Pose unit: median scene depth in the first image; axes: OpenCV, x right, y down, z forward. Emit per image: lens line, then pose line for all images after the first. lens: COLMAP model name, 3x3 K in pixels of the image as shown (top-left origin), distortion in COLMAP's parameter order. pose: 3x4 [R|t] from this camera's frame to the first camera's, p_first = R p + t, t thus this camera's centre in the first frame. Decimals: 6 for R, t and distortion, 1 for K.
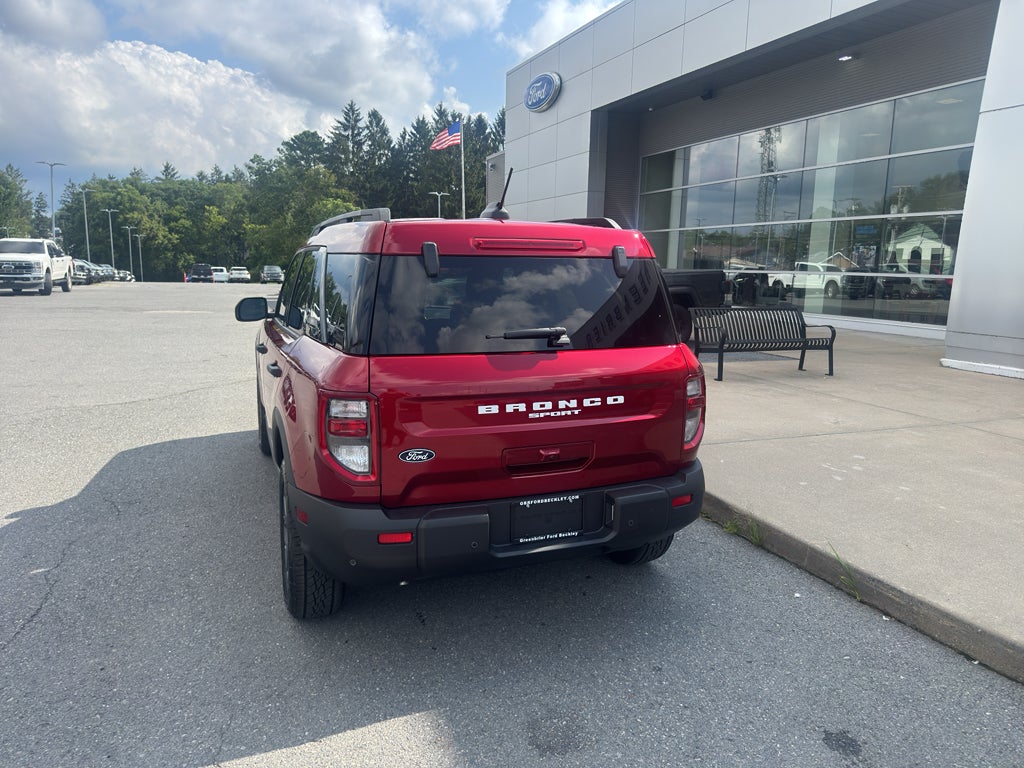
lens RADIAL K [[717.4, 0, 509.6], [0, 717.4, 389.7], [0, 0, 1]] dist [0.038528, -0.044083]
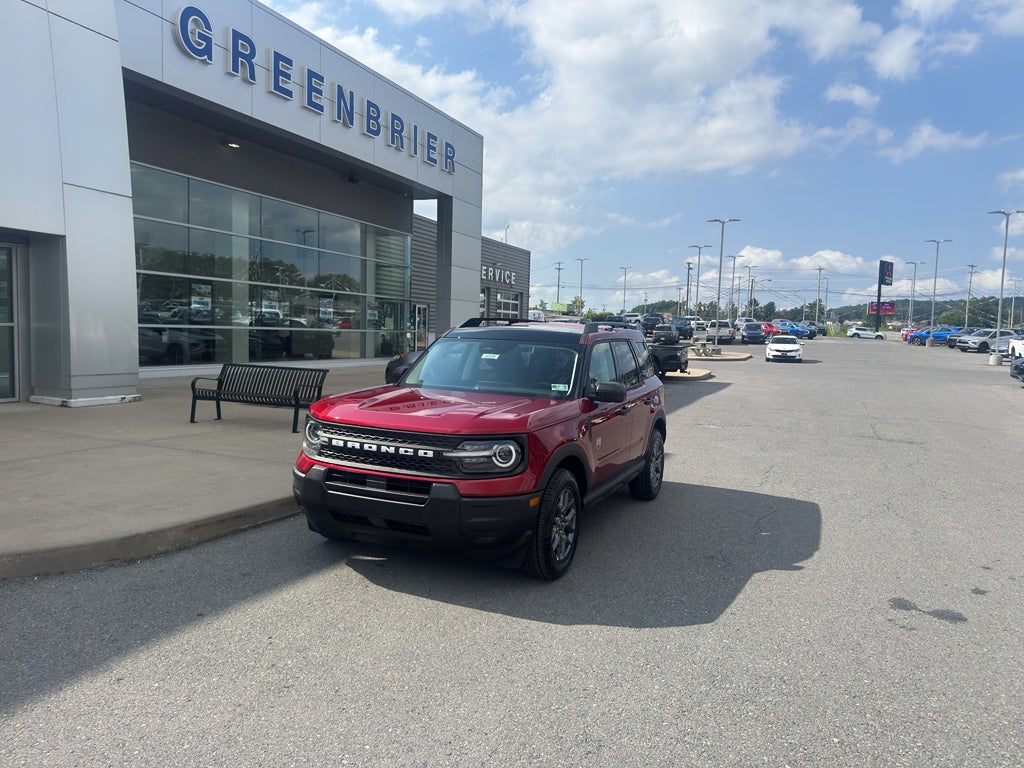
lens RADIAL K [[715.5, 0, 524.1], [0, 715.5, 383.6], [0, 0, 1]] dist [0.026581, -0.032674]
pose [[-0.708568, -0.094945, 0.699226, -0.087856], [0.074622, 0.975268, 0.208047, -0.030883], [-0.701686, 0.199593, -0.683959, 0.156520]]
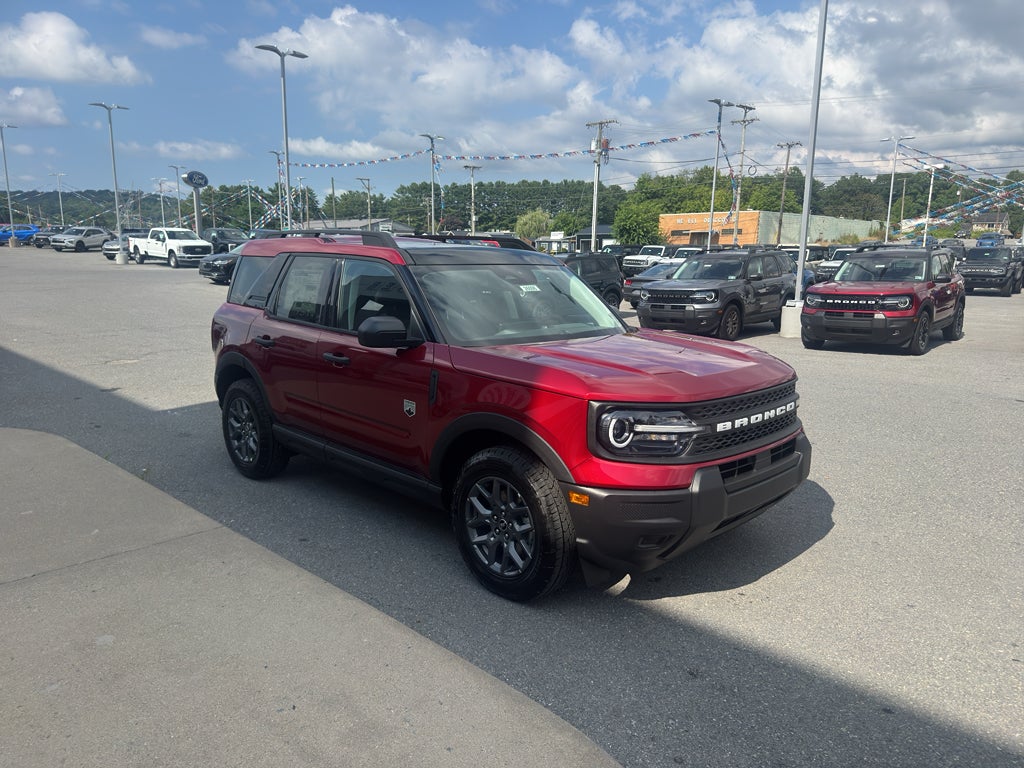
lens RADIAL K [[726.1, 0, 513.1], [0, 726.1, 397.1], [0, 0, 1]] dist [0.004104, -0.010621]
pose [[-0.914537, 0.049771, -0.401428, 0.017786], [-0.099234, 0.934470, 0.341935, -0.029293], [0.392141, 0.352547, -0.849668, 0.158593]]
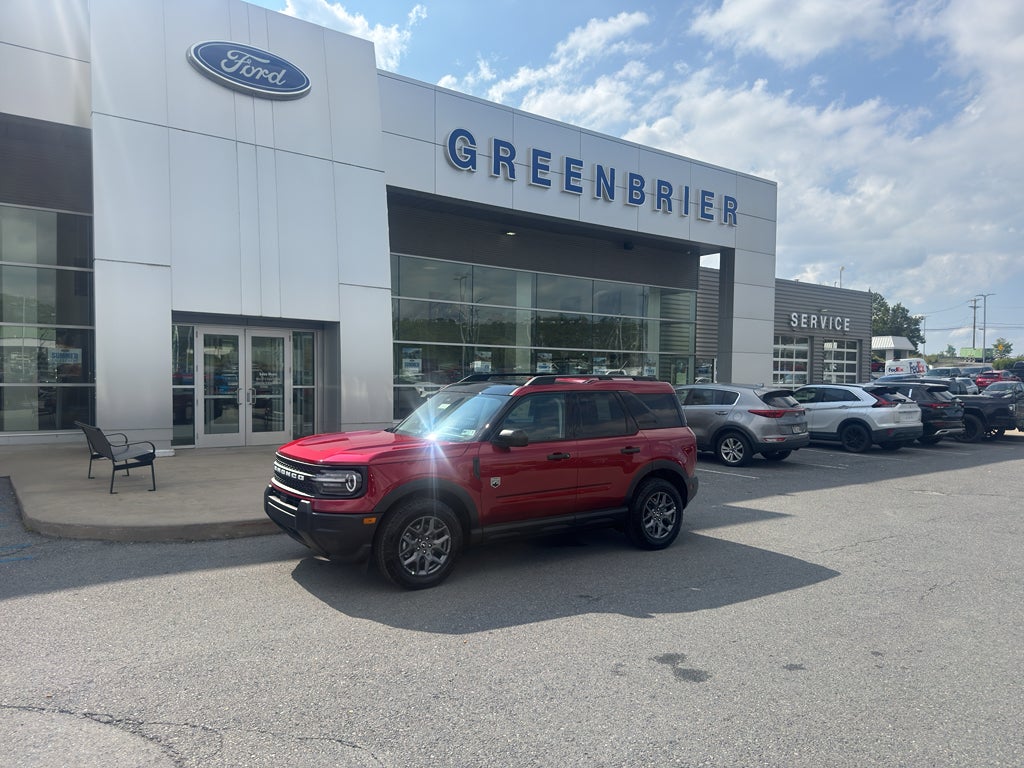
lens RADIAL K [[717.4, 0, 509.6], [0, 717.4, 389.7], [0, 0, 1]] dist [0.038528, -0.044083]
pose [[-0.240251, -0.039897, 0.969891, -0.134275], [0.150878, 0.985477, 0.077912, -0.024903], [-0.958914, 0.165054, -0.230742, 0.107903]]
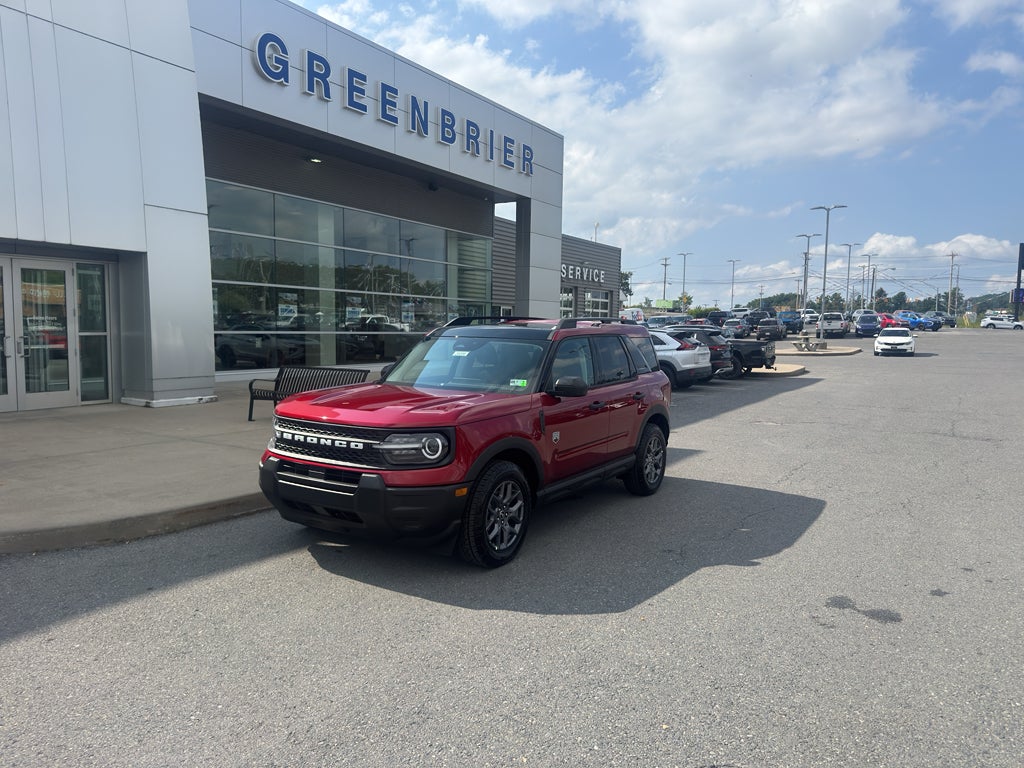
lens RADIAL K [[715.4, 0, 527.8], [0, 715.4, 382.2], [0, 0, 1]] dist [0.038091, -0.044209]
pose [[-0.595488, -0.087043, 0.798635, -0.103502], [0.116338, 0.974291, 0.192934, -0.029106], [-0.794896, 0.207801, -0.570052, 0.143142]]
